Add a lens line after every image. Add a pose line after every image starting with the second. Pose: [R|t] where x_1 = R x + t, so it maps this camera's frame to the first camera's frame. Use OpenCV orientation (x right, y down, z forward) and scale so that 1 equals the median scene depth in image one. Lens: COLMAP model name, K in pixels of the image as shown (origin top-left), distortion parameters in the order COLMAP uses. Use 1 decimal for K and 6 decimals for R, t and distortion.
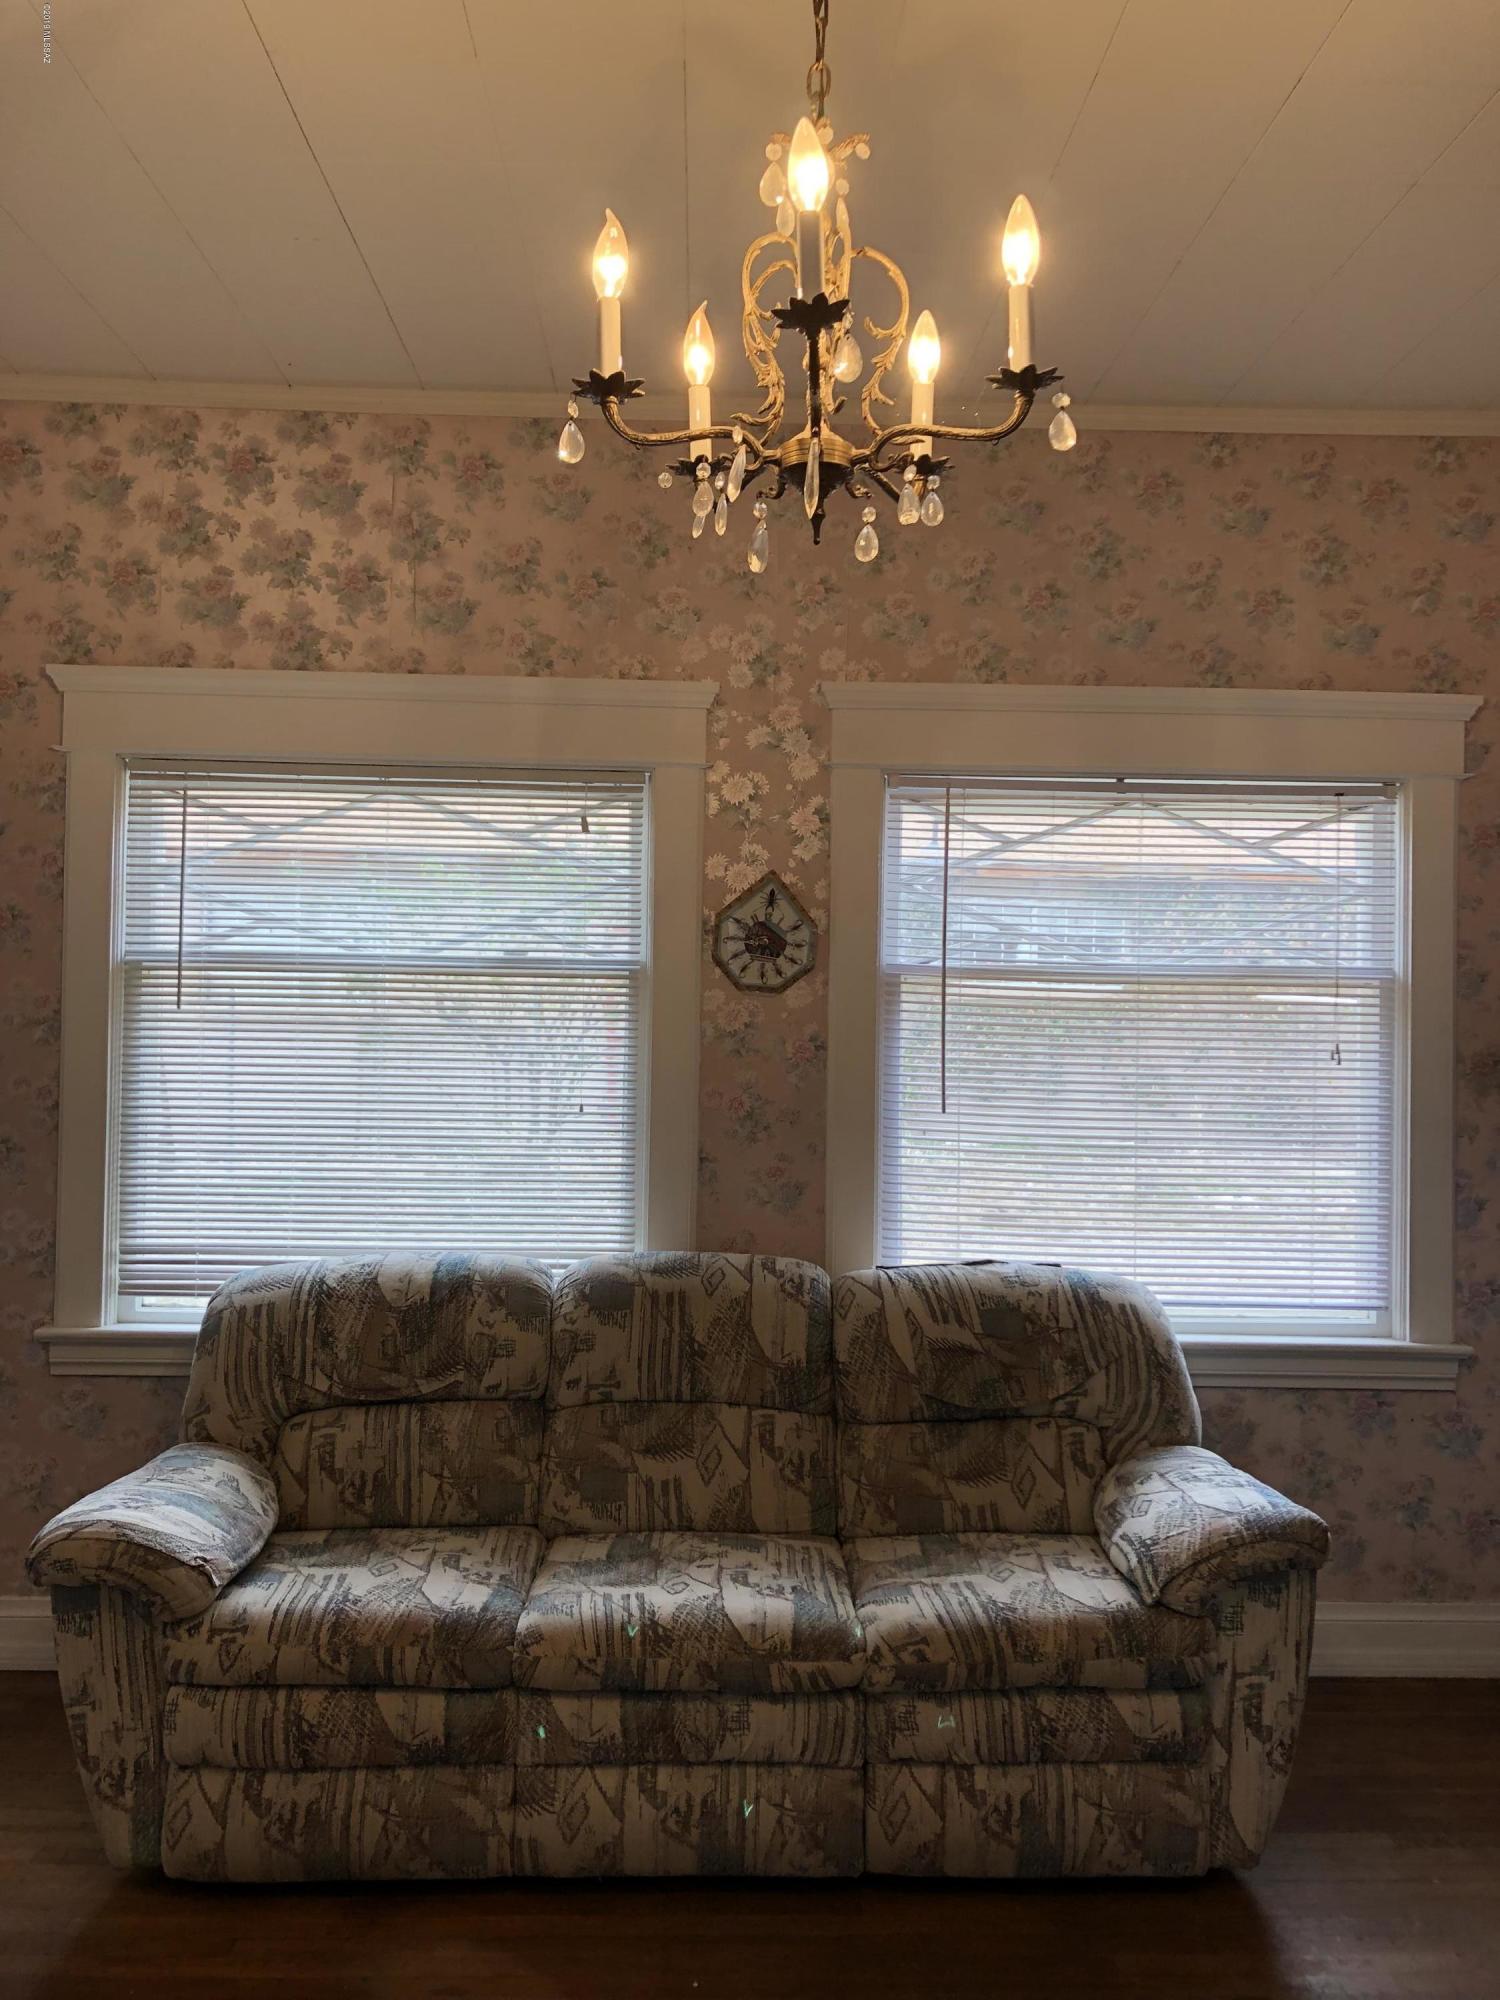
lens RADIAL K [[1625.1, 0, 751.2], [0, 1625.1, 982.8], [0, 0, 1]] dist [0.028674, -0.029492]
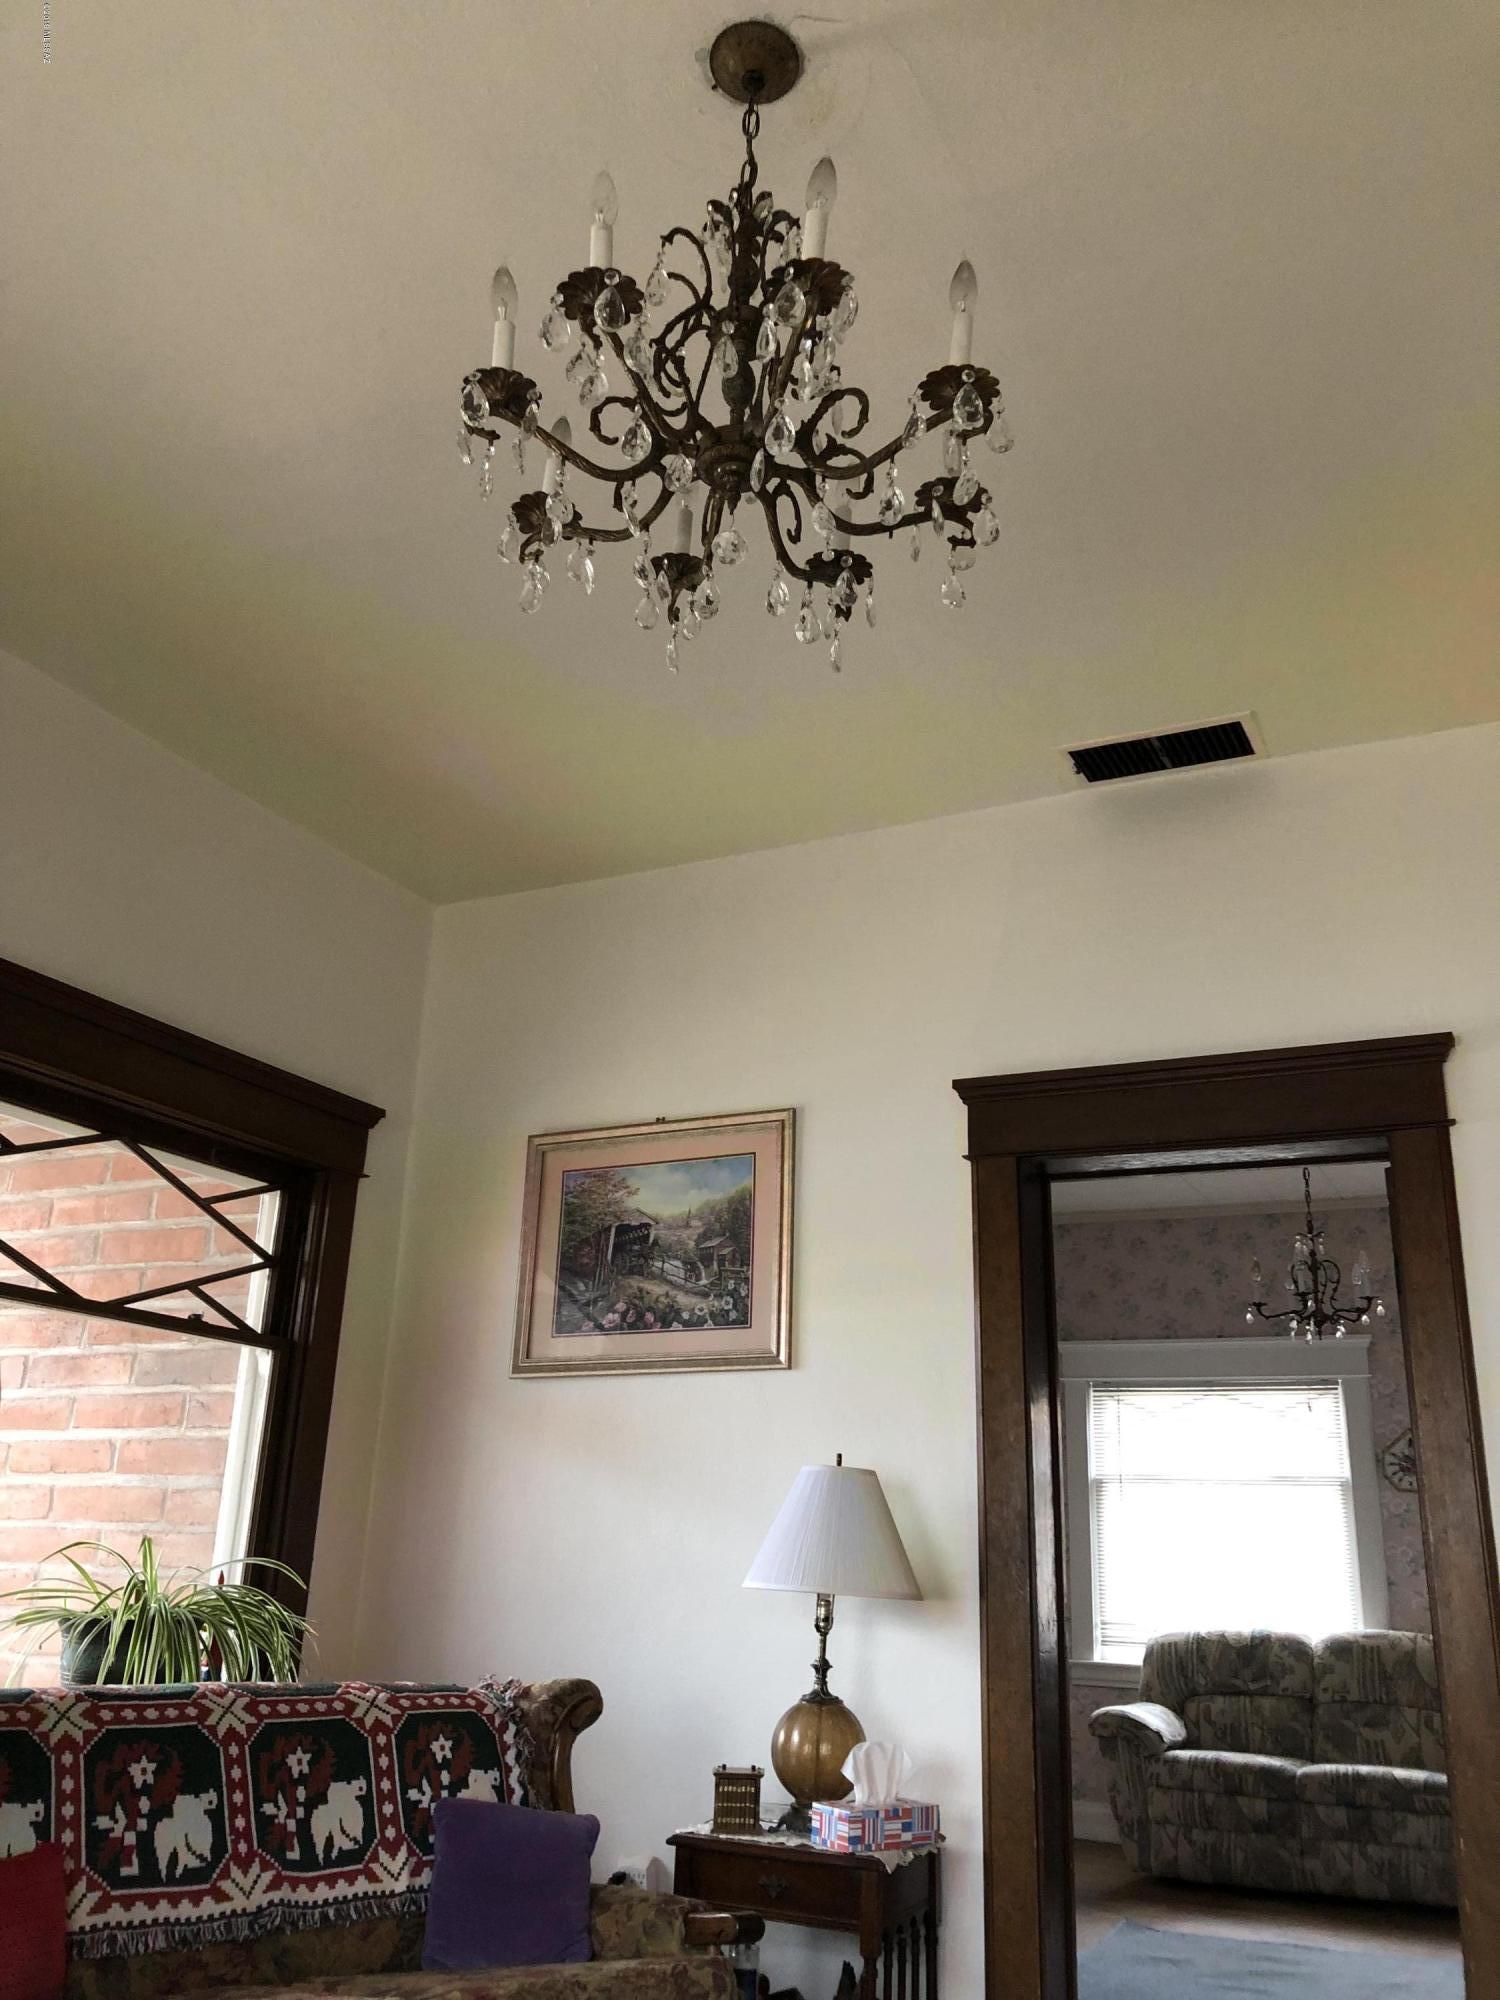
lens RADIAL K [[1625.1, 0, 764.8], [0, 1625.1, 994.6], [0, 0, 1]] dist [0.028674, -0.029492]
pose [[0.884281, -0.141516, -0.444996, 0.315012], [-0.010336, 0.946806, -0.321639, 0.089194], [0.466841, 0.289019, 0.835780, -1.338421]]
